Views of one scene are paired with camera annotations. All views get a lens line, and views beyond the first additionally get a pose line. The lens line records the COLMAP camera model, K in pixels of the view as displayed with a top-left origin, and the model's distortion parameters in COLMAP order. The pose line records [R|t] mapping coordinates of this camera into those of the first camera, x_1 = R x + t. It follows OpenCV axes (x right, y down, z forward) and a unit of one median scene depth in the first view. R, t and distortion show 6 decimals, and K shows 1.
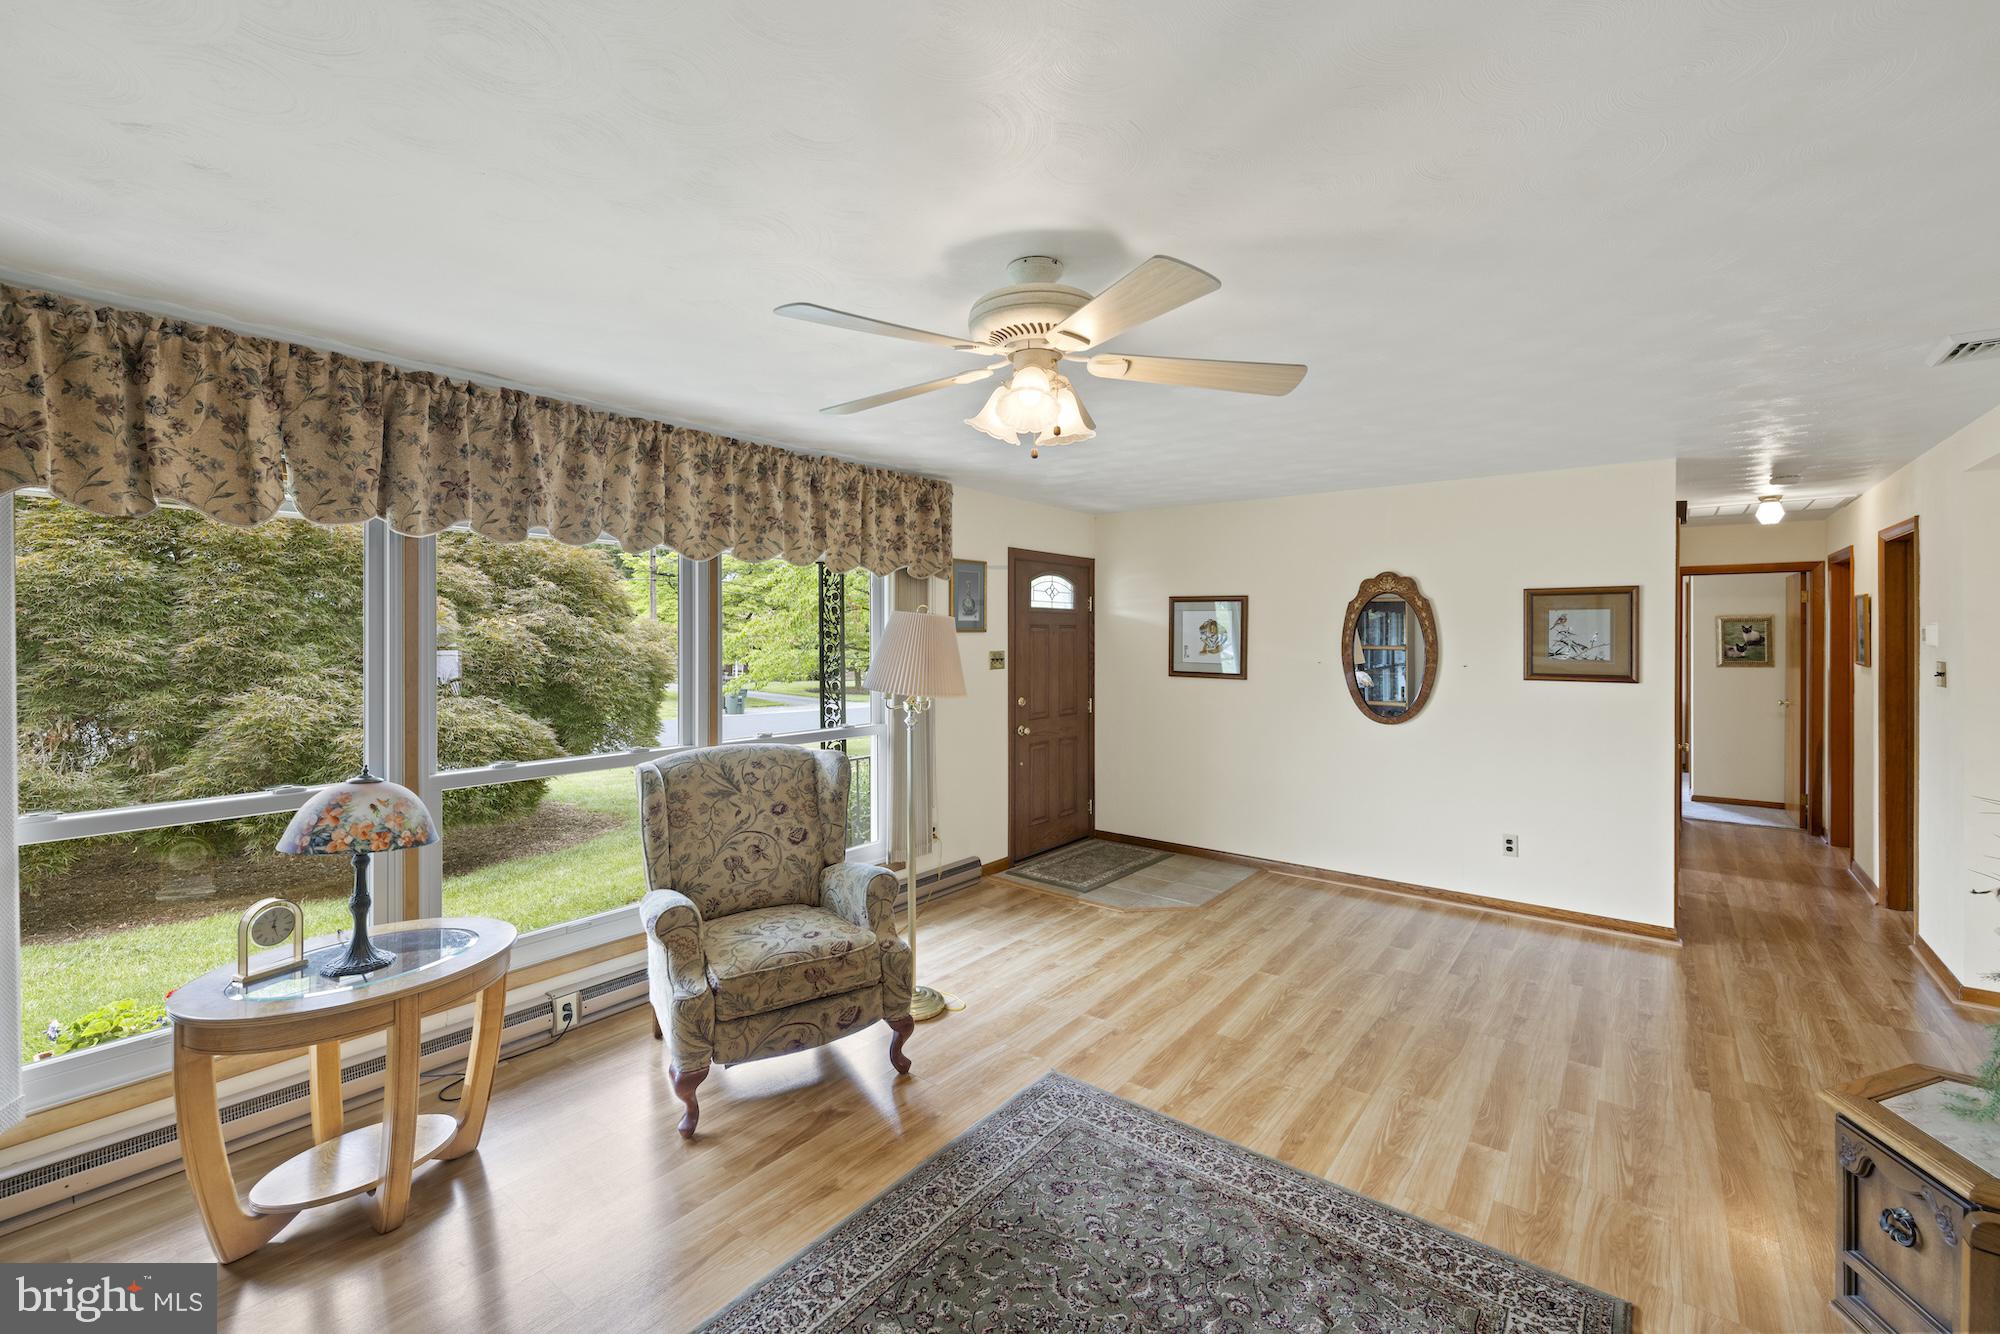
lens RADIAL K [[850.4, 0, 971.4], [0, 850.4, 627.1], [0, 0, 1]] dist [-0.010493, -0.000414]
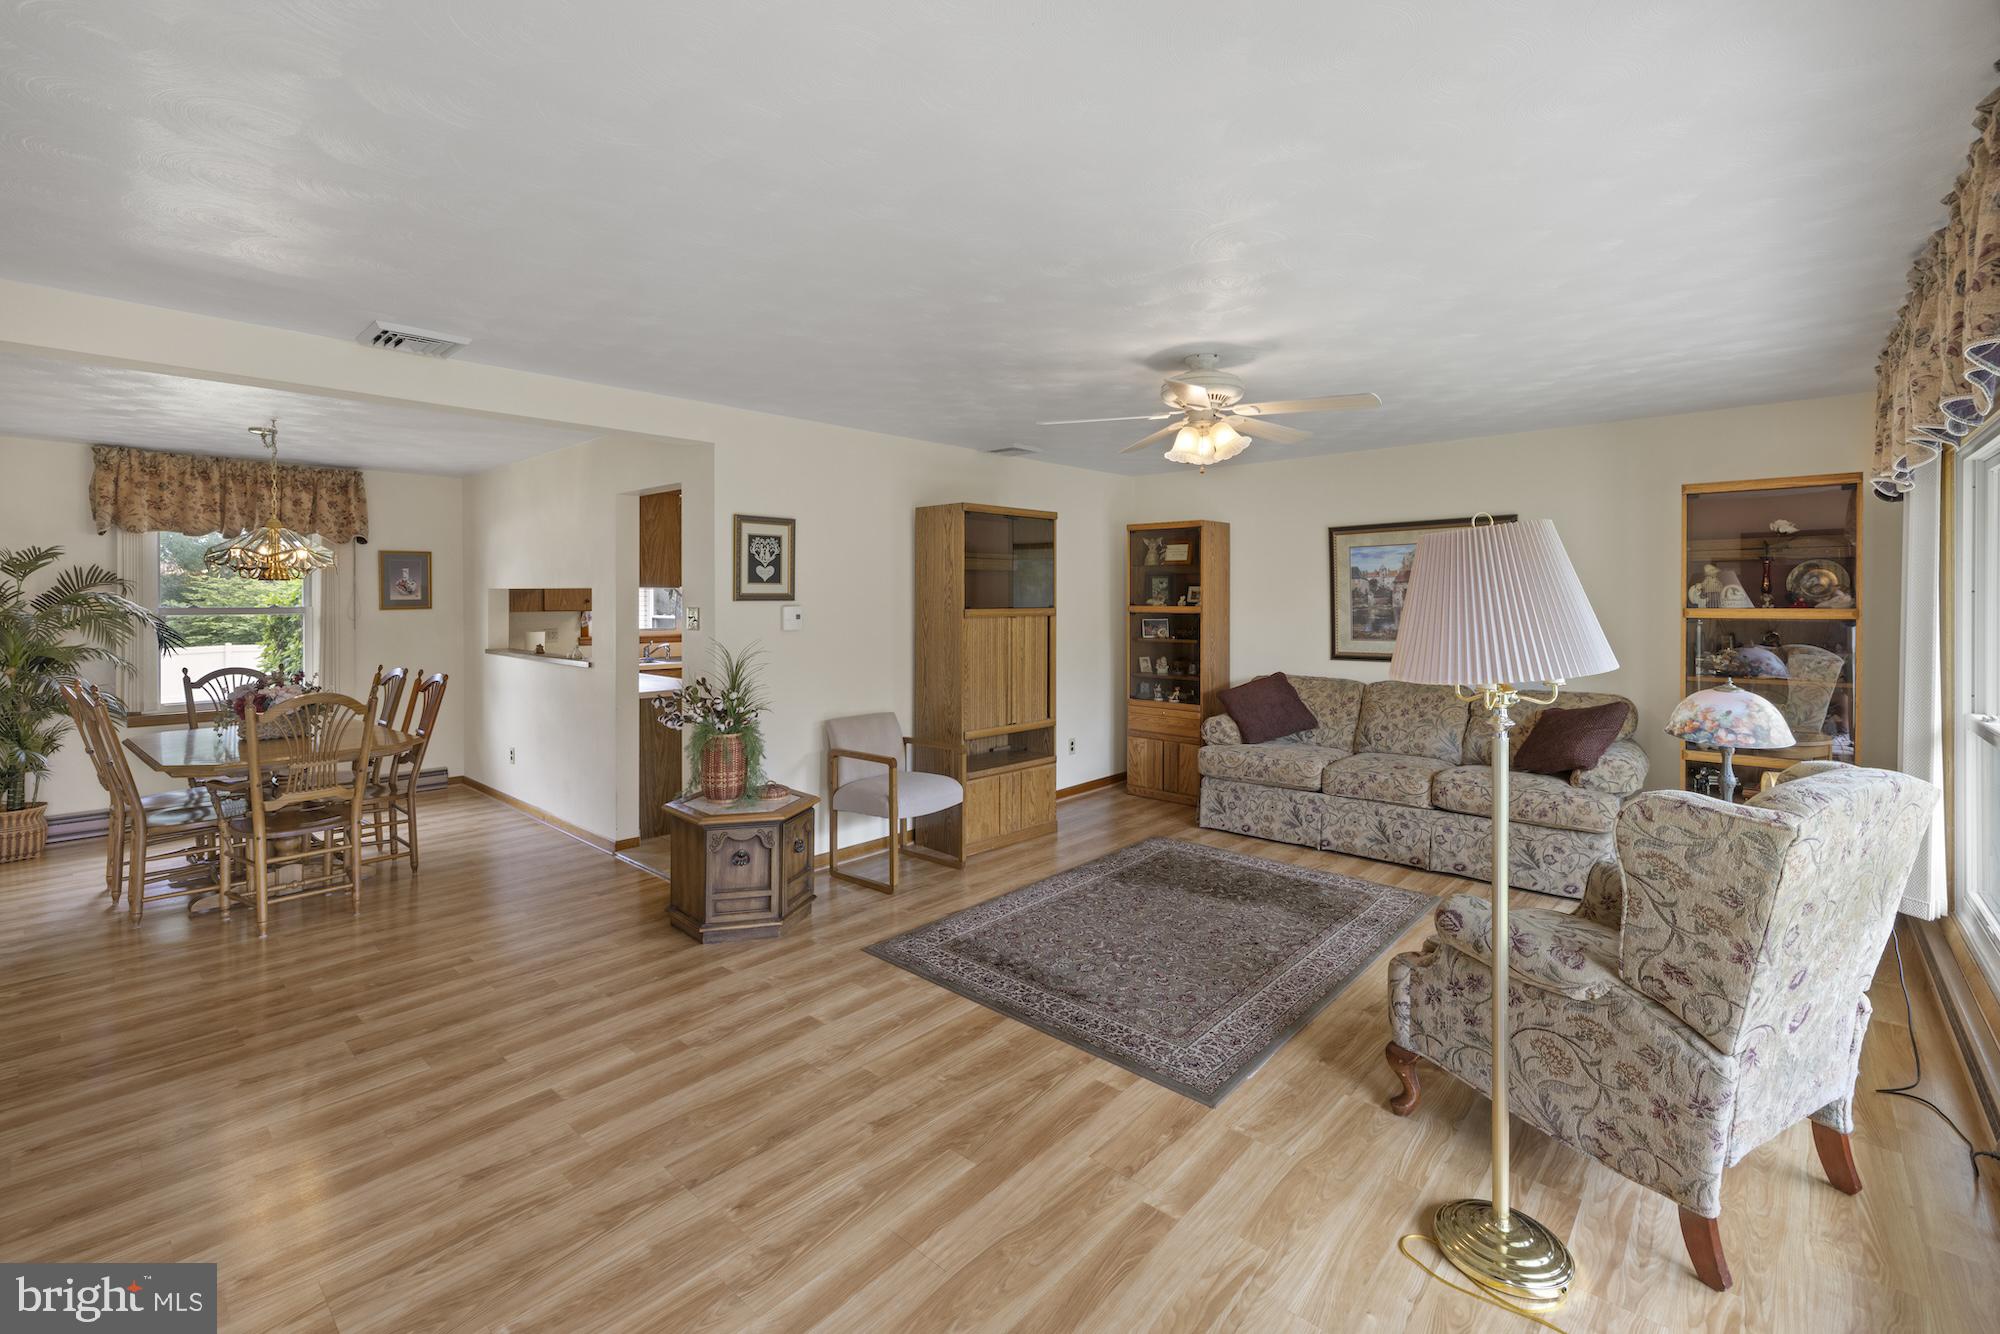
lens RADIAL K [[857.7, 0, 976.5], [0, 857.7, 600.7], [0, 0, 1]] dist [-0.000794, 0.000261]
pose [[-0.997145, 0.000679, 0.075513, 0.287144], [0.000281, 0.999986, -0.005270, 0.045362], [-0.075515, -0.005234, -0.997131, 2.031201]]
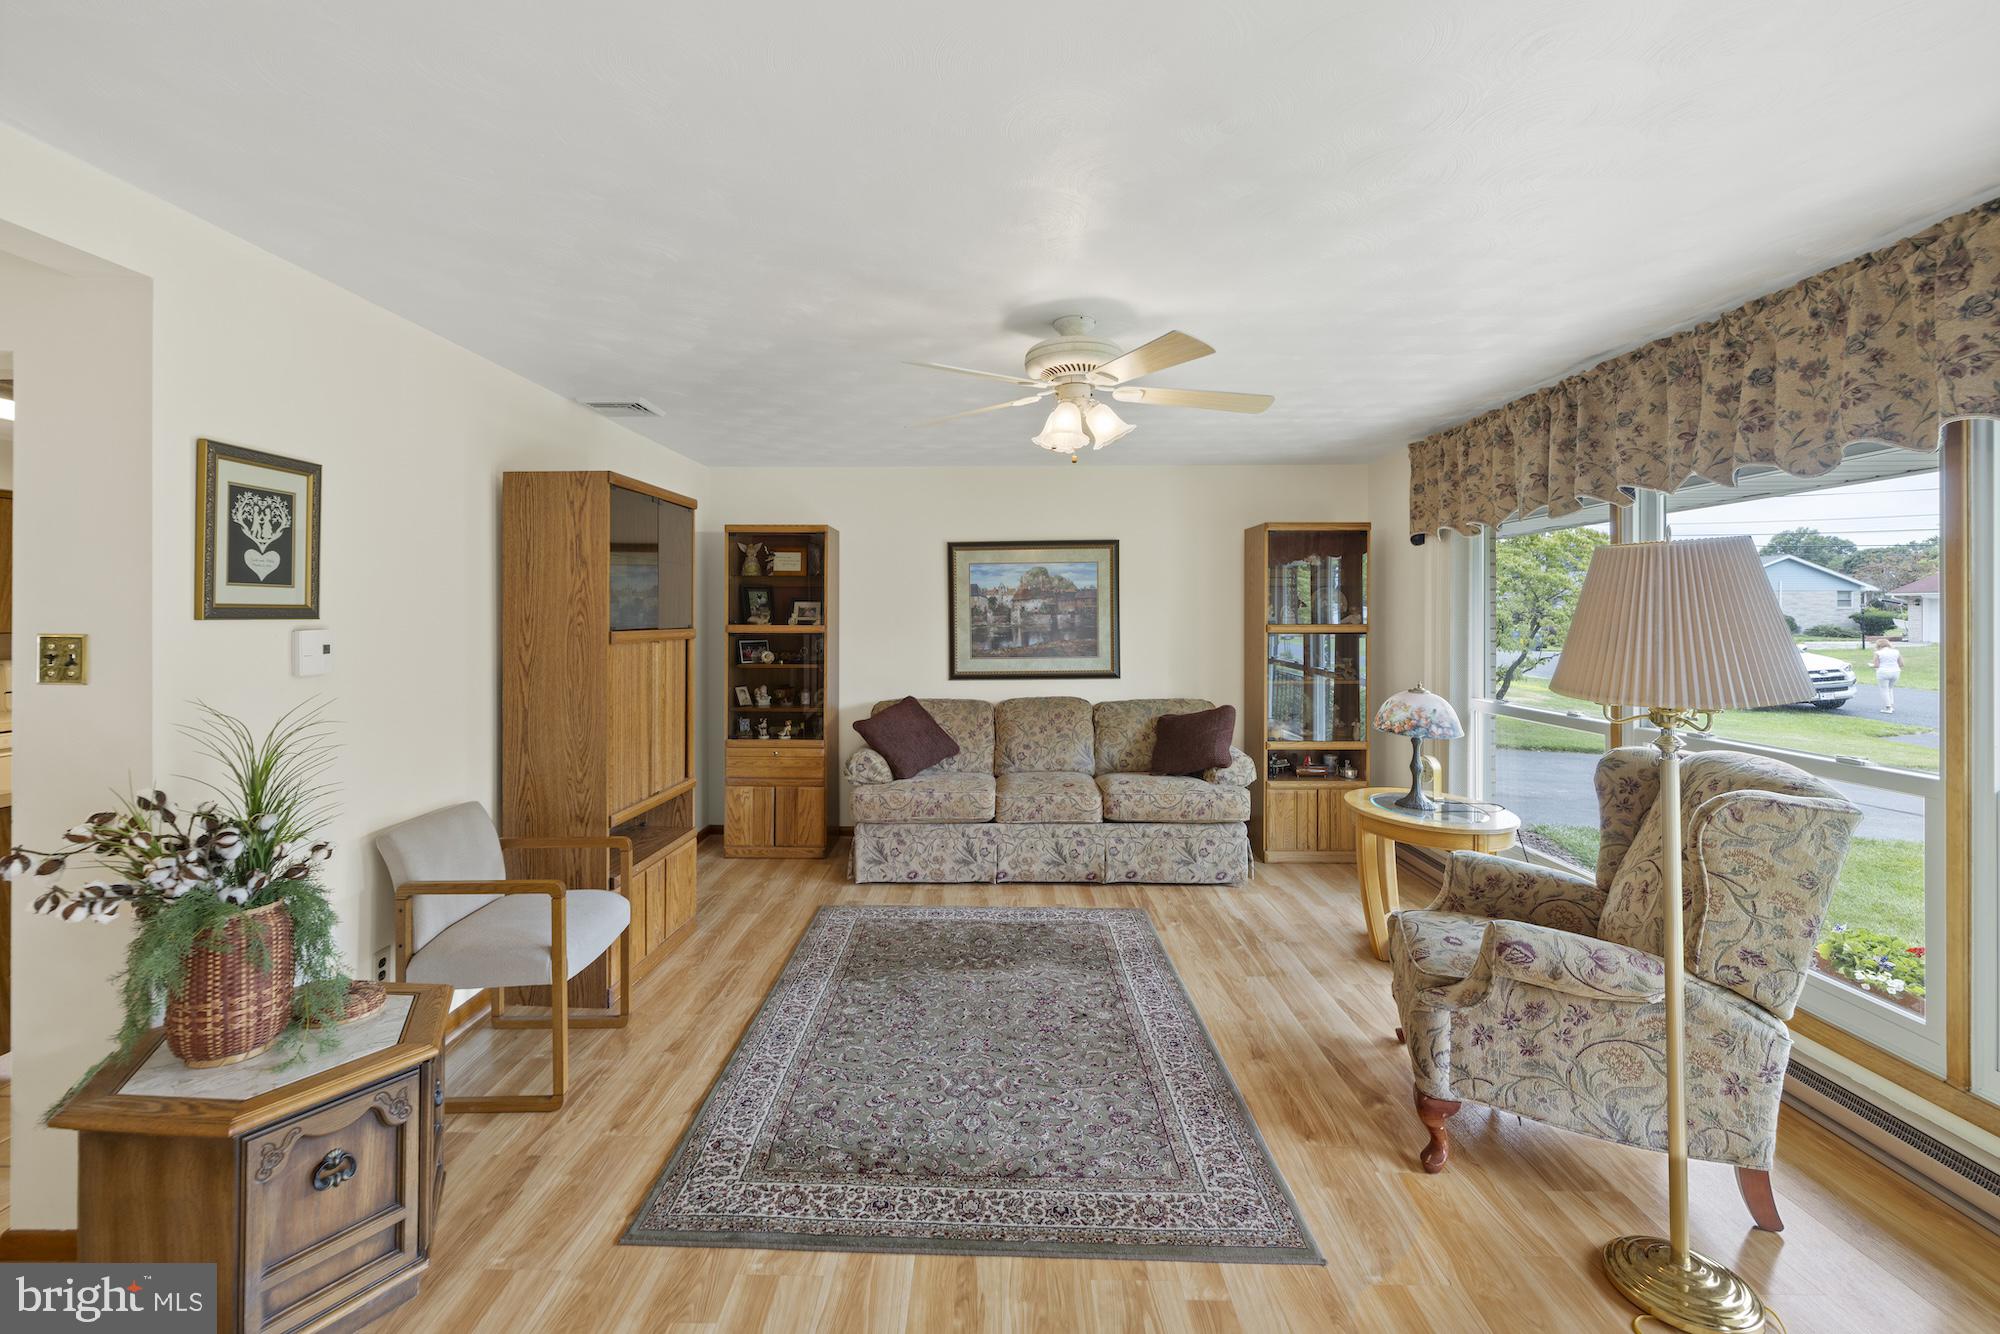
lens RADIAL K [[857.7, 0, 974.4], [0, 857.7, 614.4], [0, 0, 1]] dist [-0.000794, 0.000261]
pose [[-0.794363, -0.001628, -0.607441, 0.771194], [0.004648, 0.999951, -0.008759, 0.042438], [0.607425, -0.009781, -0.794317, 1.499108]]
